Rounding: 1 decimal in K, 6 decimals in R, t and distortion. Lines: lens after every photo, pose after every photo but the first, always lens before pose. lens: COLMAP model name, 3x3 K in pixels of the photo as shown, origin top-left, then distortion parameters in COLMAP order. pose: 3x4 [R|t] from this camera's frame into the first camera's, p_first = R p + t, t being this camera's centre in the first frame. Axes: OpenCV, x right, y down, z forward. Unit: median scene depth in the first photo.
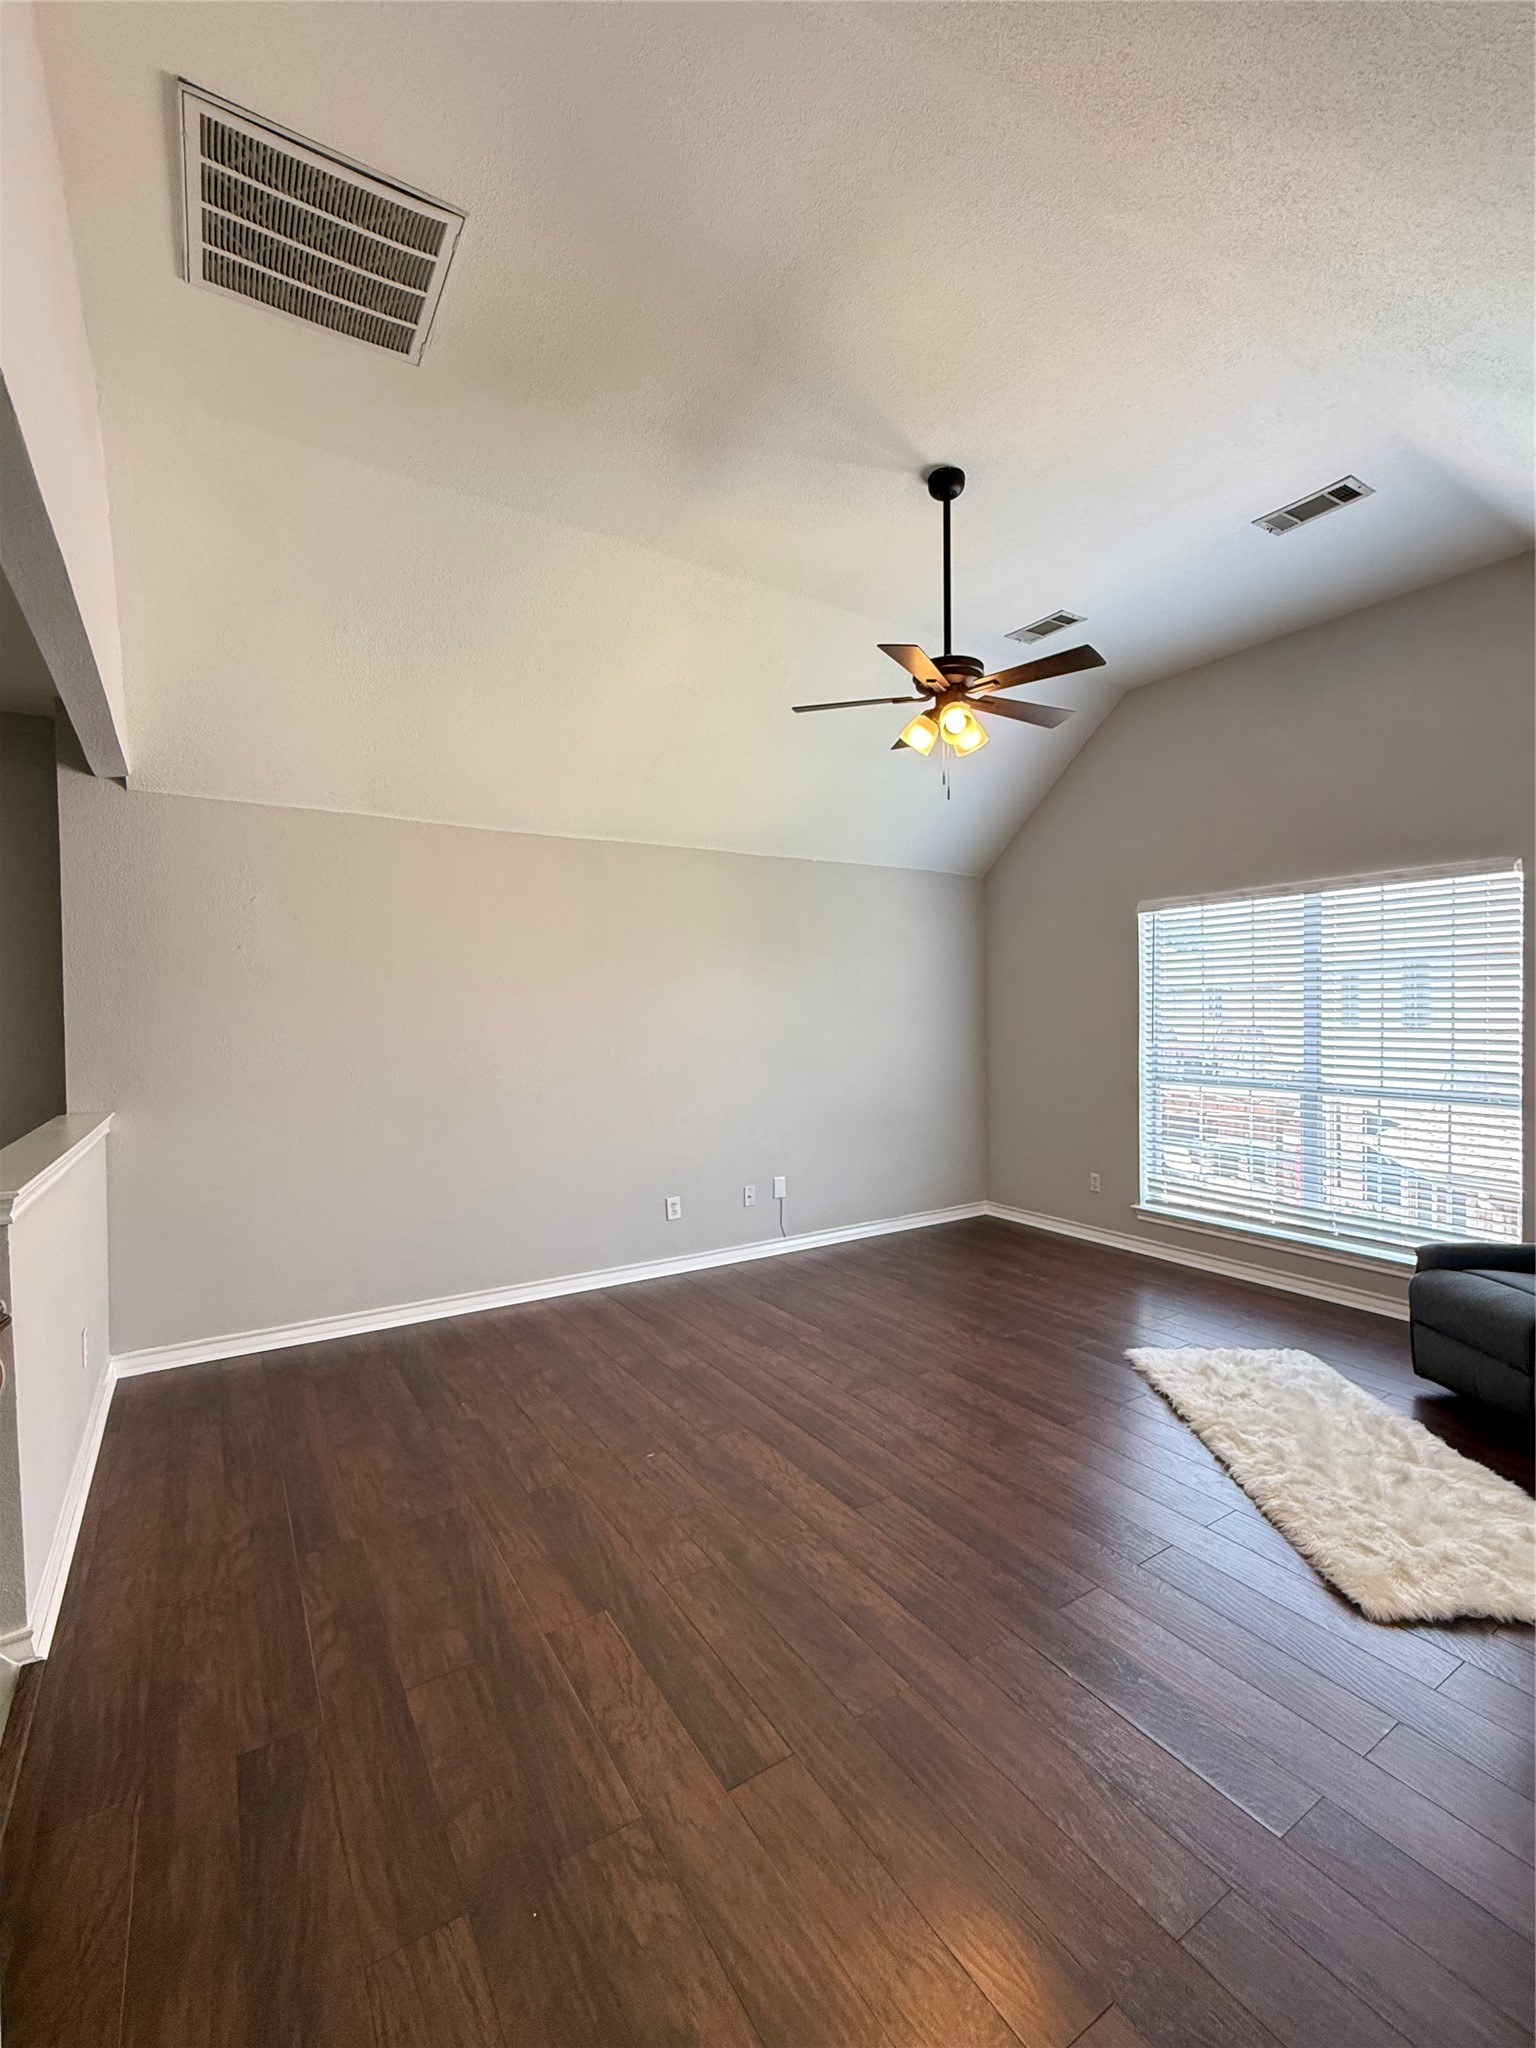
lens RADIAL K [[882.7, 0, 774.7], [0, 882.7, 1020.2], [0, 0, 1]] dist [0.000461, -0.000159]
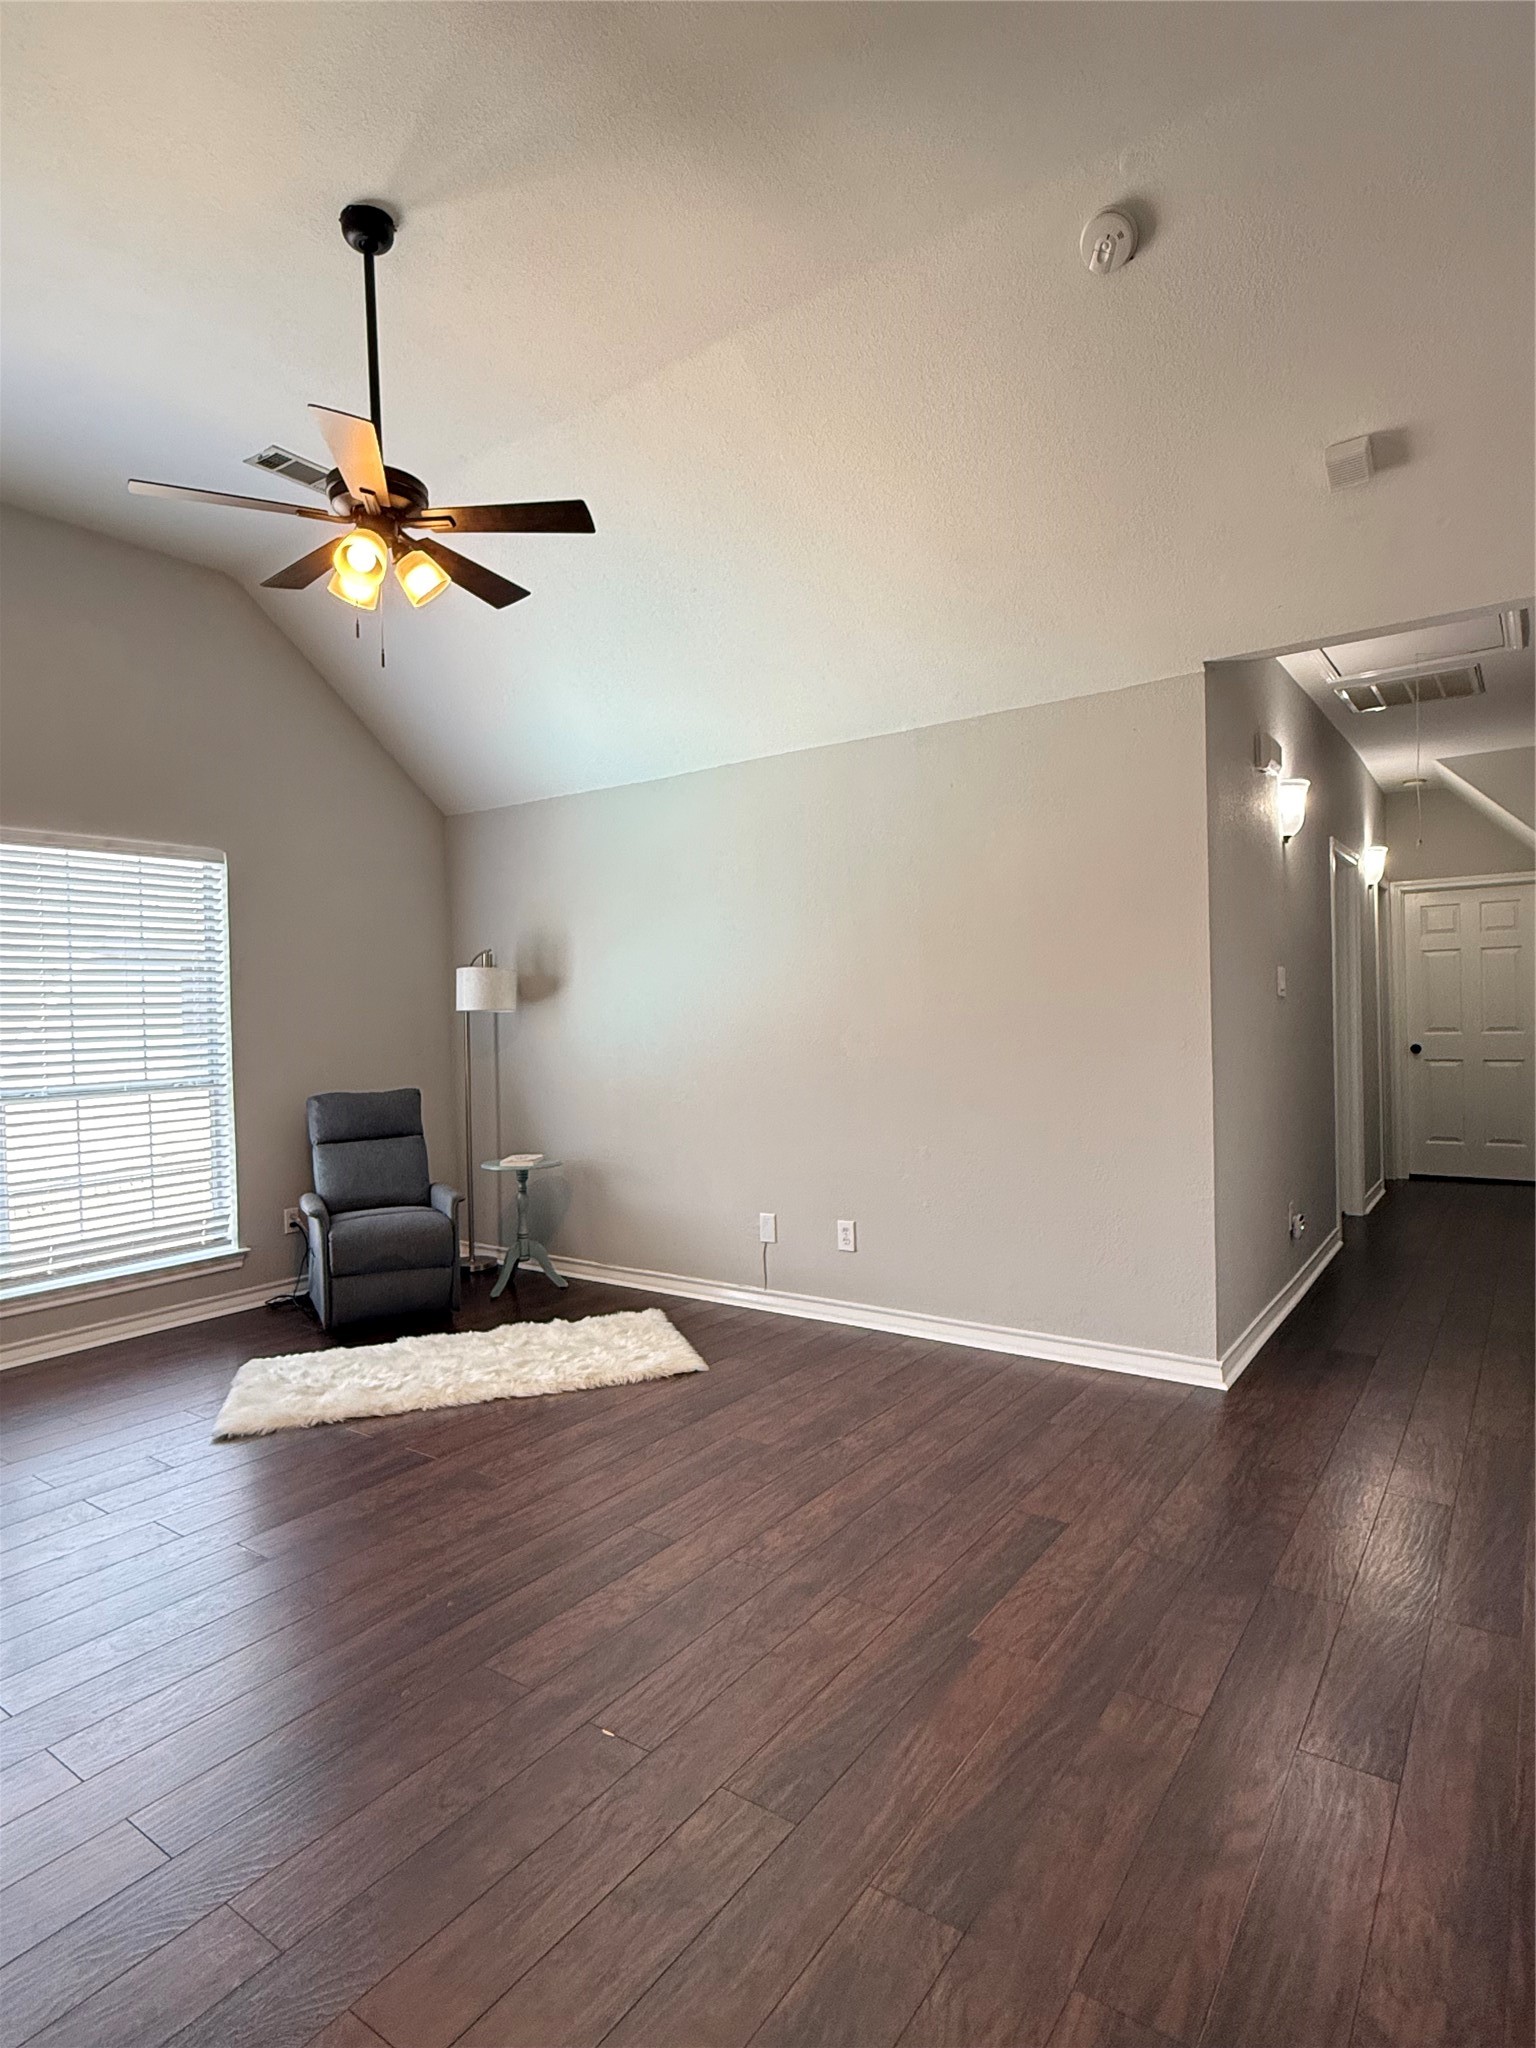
lens RADIAL K [[1079.0, 0, 773.6], [0, 1079.0, 1022.9], [0, 0, 1]] dist [0.003736, -0.001066]
pose [[-0.366356, 0.008282, 0.930438, -1.040317], [0.040077, 0.999173, 0.006886, 0.067099], [-0.929611, 0.039812, -0.366385, 1.461219]]
